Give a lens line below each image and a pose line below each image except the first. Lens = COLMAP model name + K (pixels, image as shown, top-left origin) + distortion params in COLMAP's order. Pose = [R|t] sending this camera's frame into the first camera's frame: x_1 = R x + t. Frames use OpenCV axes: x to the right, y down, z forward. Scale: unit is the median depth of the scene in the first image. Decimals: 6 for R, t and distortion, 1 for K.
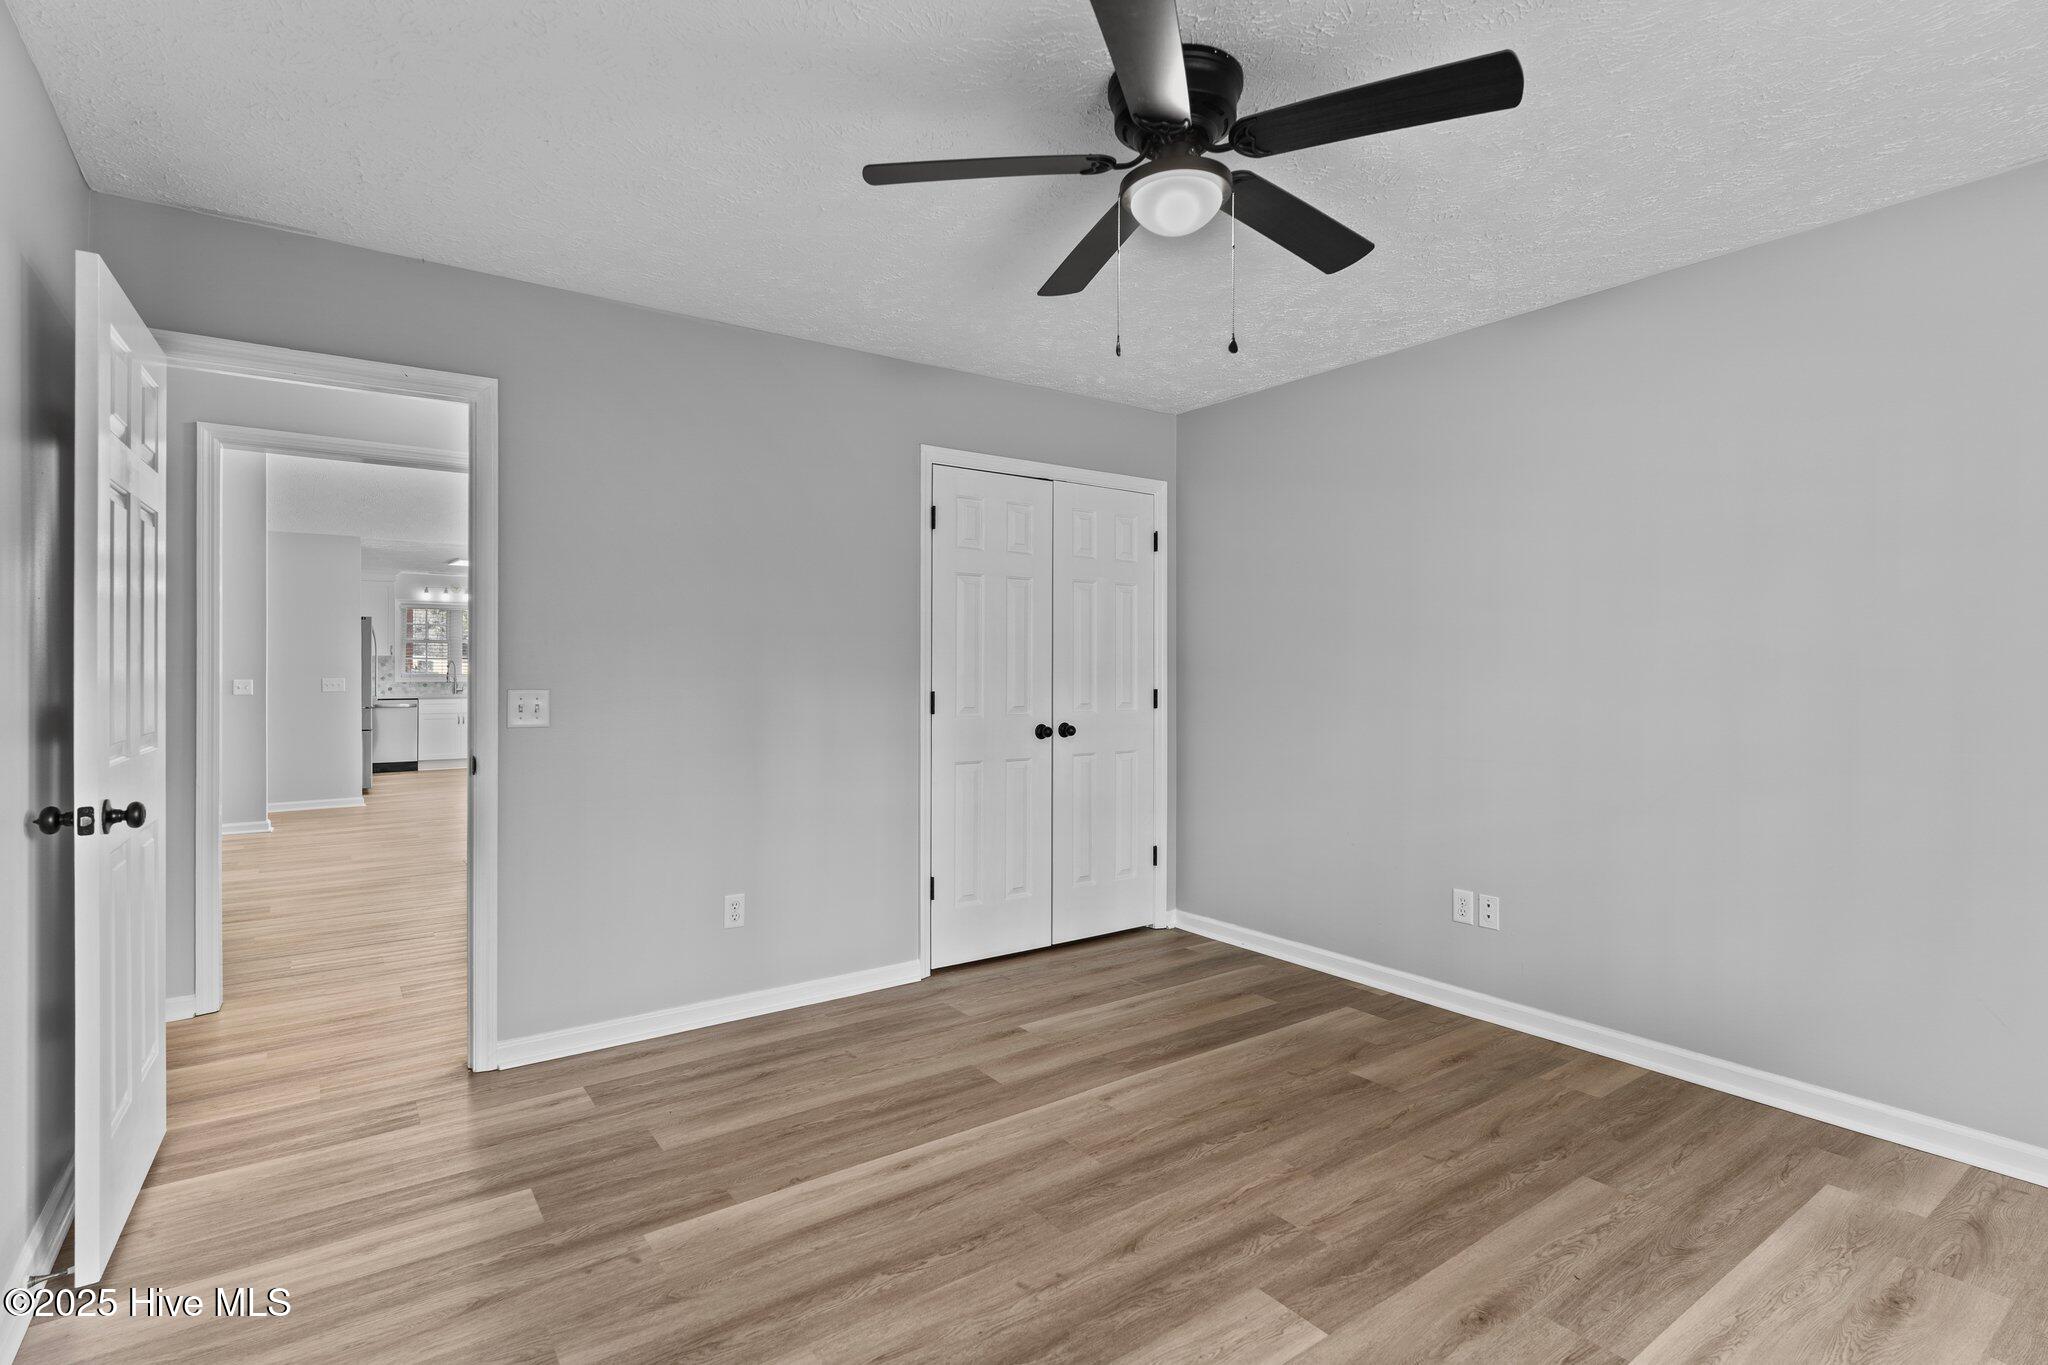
lens RADIAL K [[986.1, 0, 1019.7], [0, 986.1, 672.7], [0, 0, 1]] dist [0.000779, -0.000612]
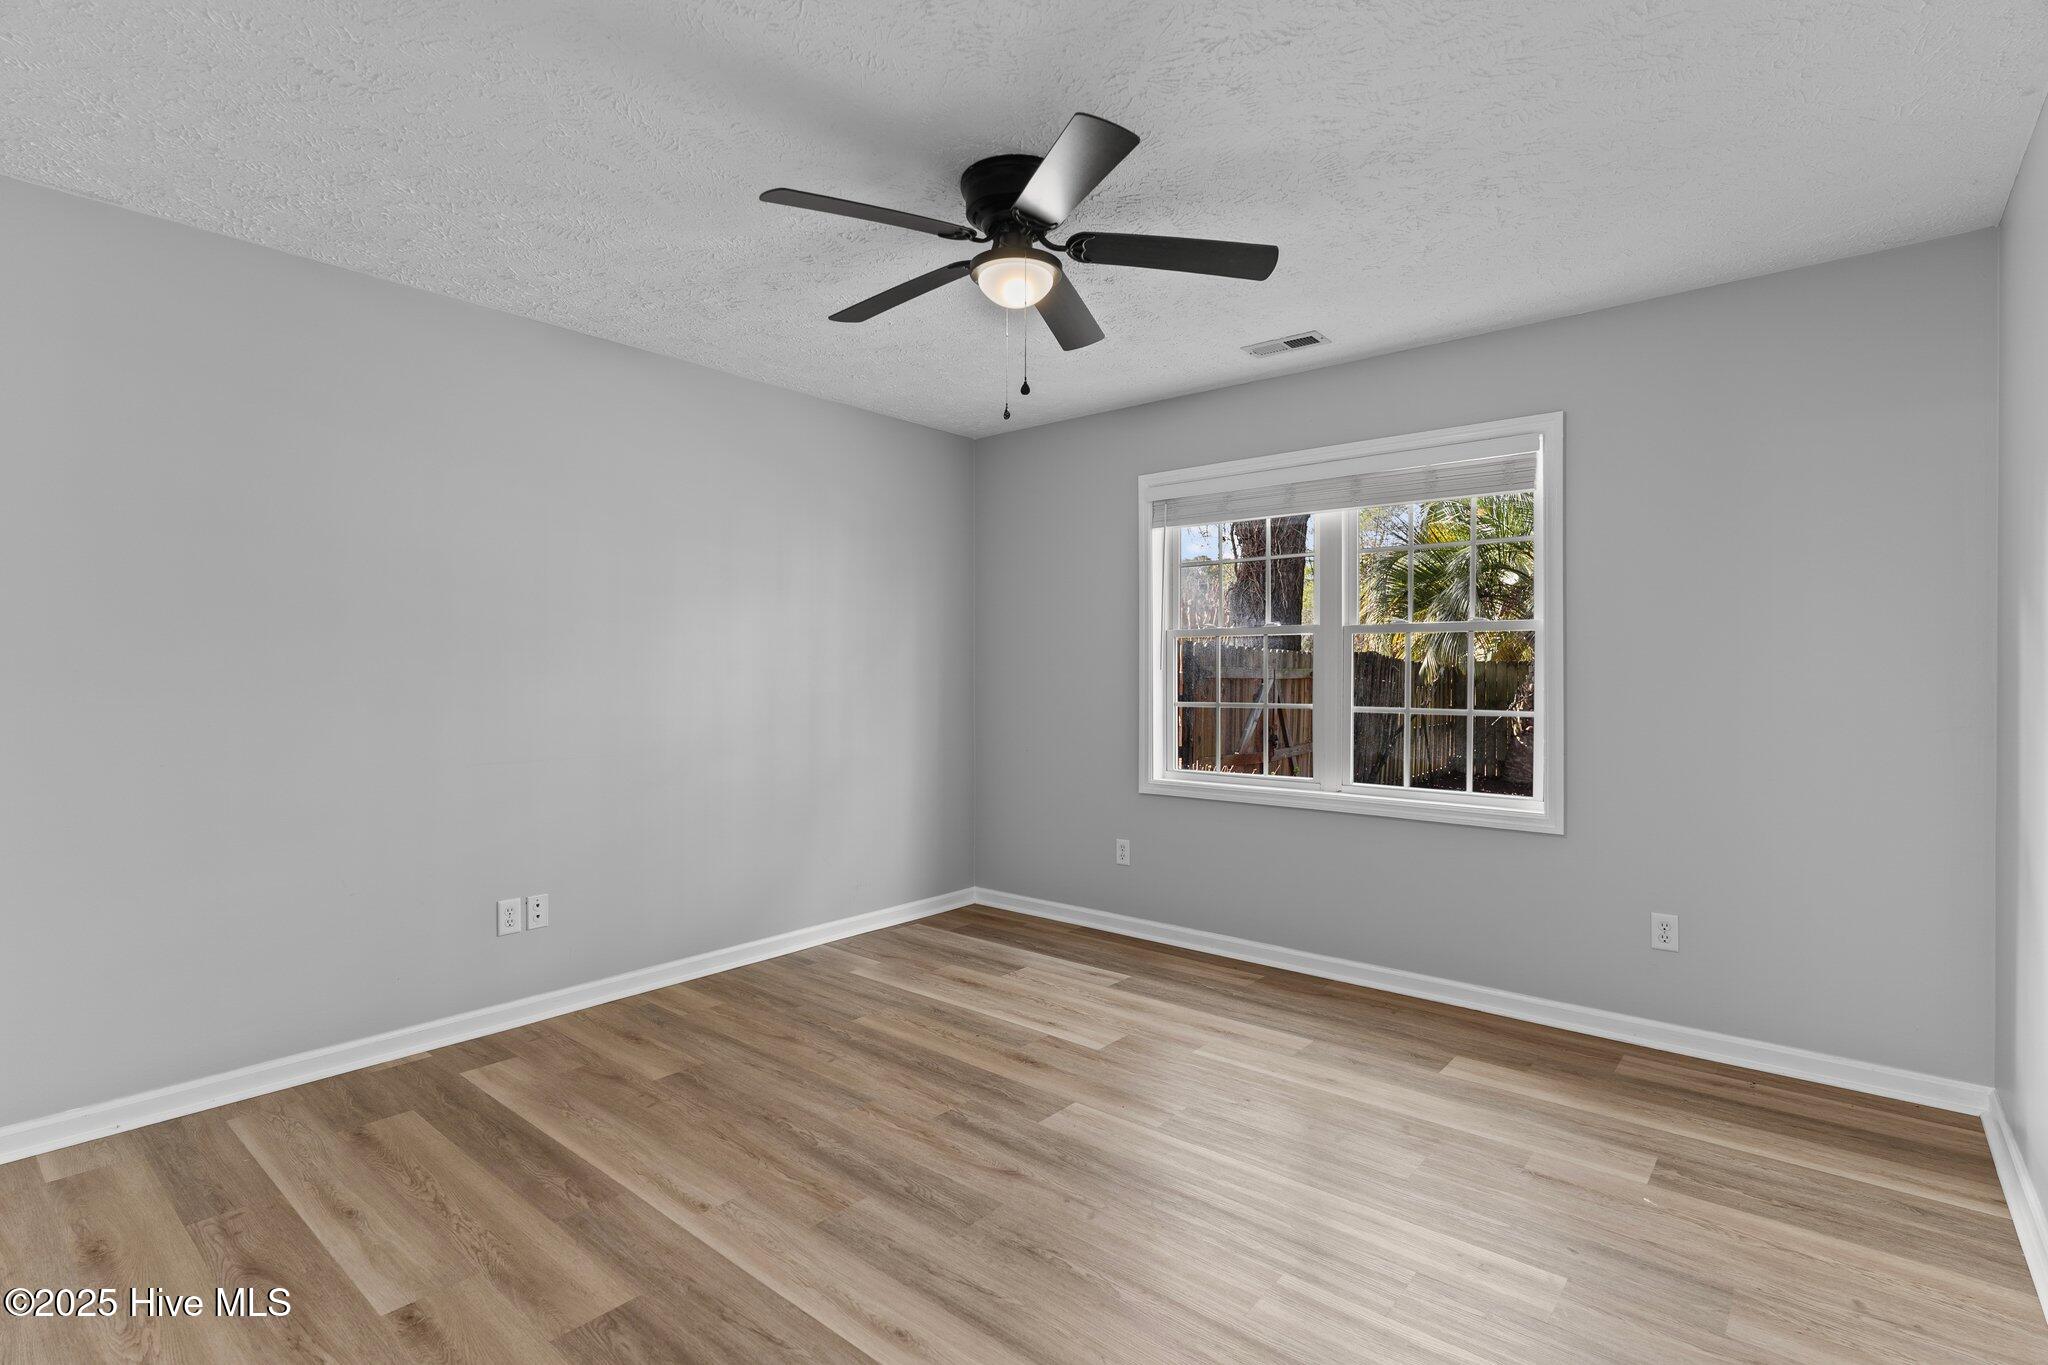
lens RADIAL K [[986.1, 0, 1011.3], [0, 986.1, 678.8], [0, 0, 1]] dist [0.000779, -0.000612]
pose [[-0.239266, -0.010146, 0.970901, -0.745731], [0.004630, 0.999922, 0.011591, -0.001605], [-0.970943, 0.007268, -0.239200, 0.954503]]
